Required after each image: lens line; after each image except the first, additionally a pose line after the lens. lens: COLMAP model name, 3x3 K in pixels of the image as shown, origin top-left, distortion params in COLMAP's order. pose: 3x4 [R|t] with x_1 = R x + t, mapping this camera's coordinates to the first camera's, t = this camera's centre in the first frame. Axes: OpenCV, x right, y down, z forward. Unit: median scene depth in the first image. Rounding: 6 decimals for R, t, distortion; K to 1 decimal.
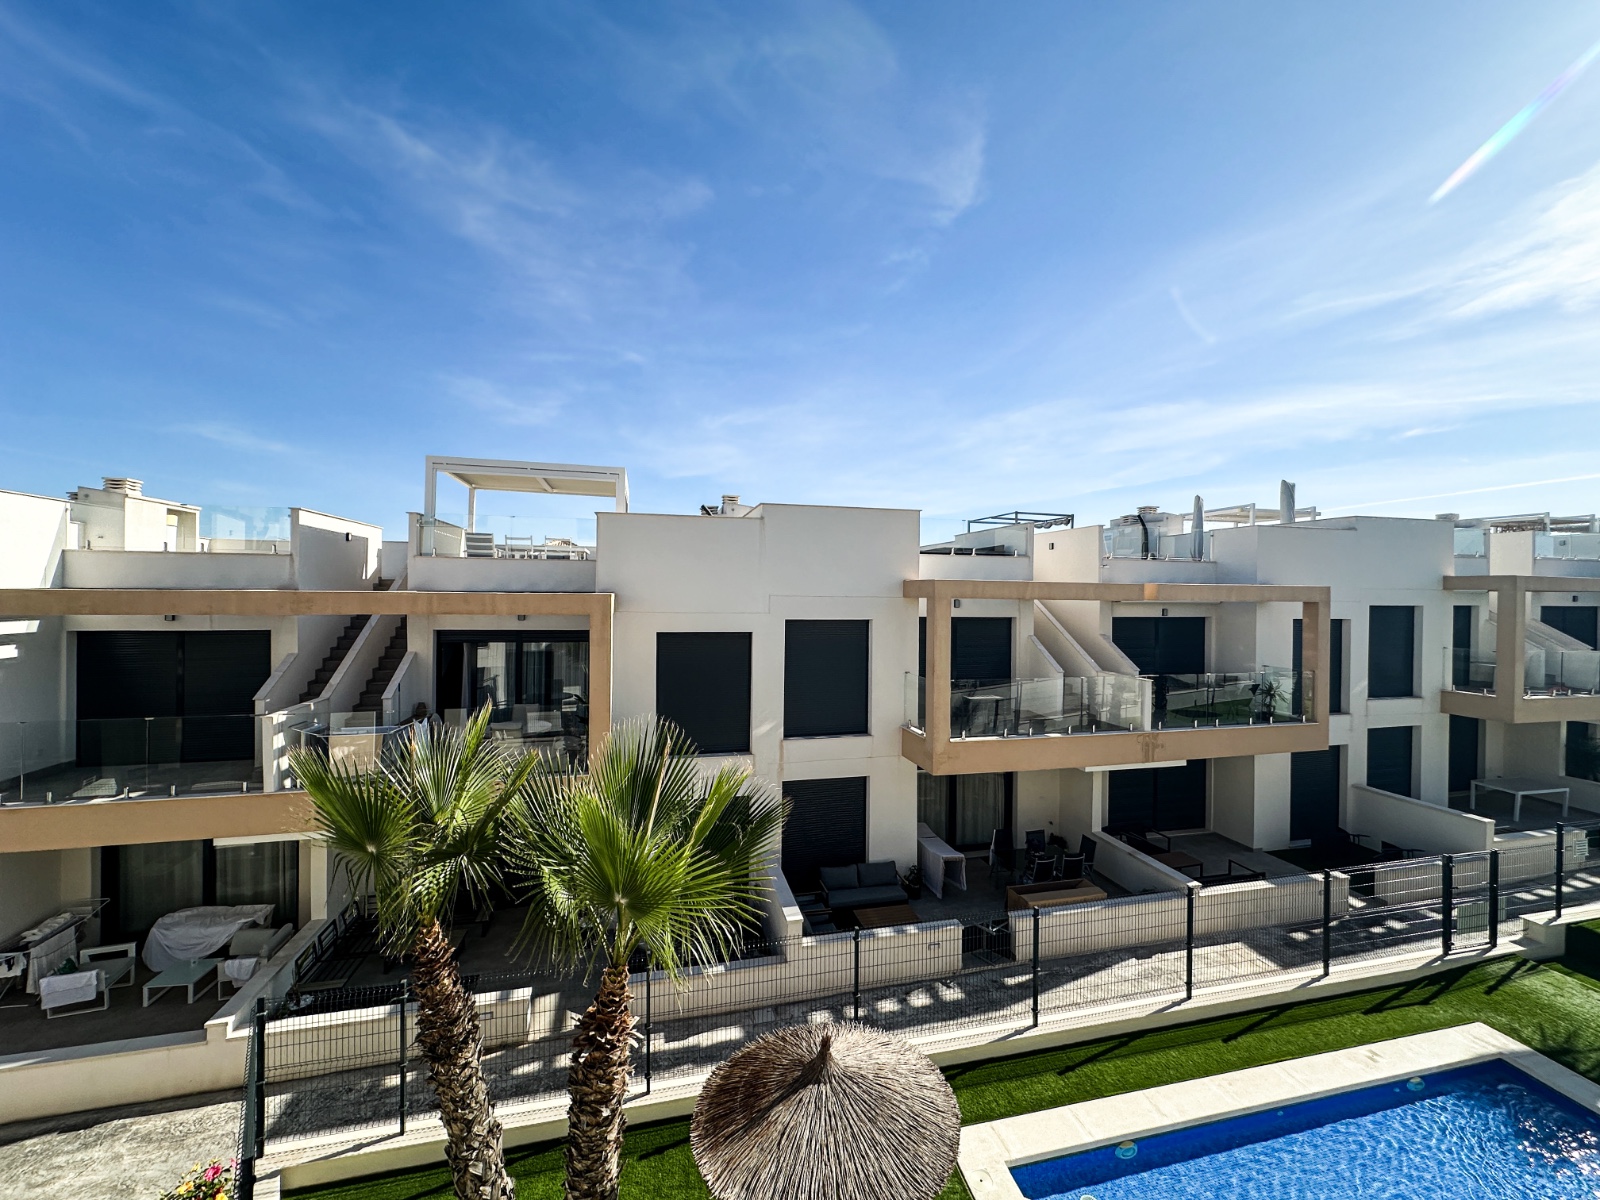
lens RADIAL K [[635.0, 0, 804.3], [0, 635.0, 597.5], [0, 0, 1]] dist [0.000902, 0.000039]
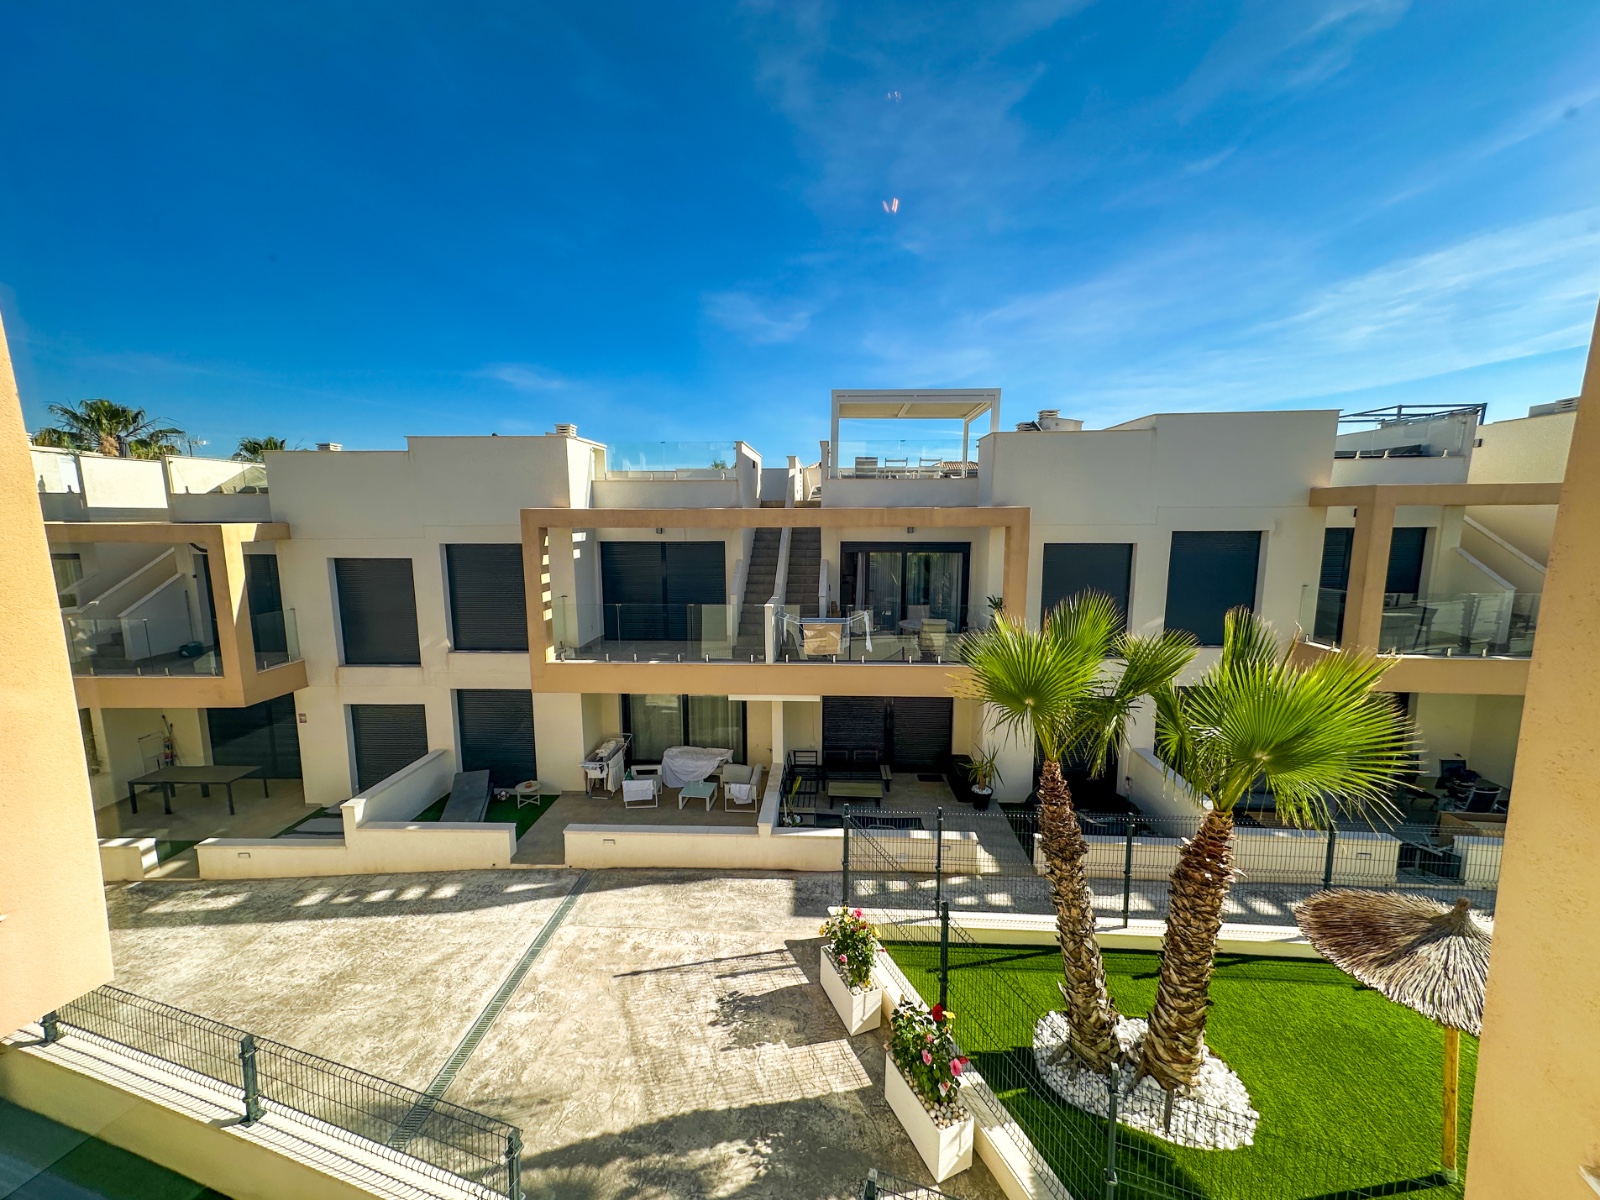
lens RADIAL K [[636.5, 0, 797.0], [0, 636.5, 595.3], [0, 0, 1]] dist [0.000532, -0.000070]
pose [[0.953246, 0.026927, -0.300994, -0.318245], [0.013530, 0.991221, 0.131525, -0.004773], [0.301893, -0.129448, 0.944513, -0.157120]]
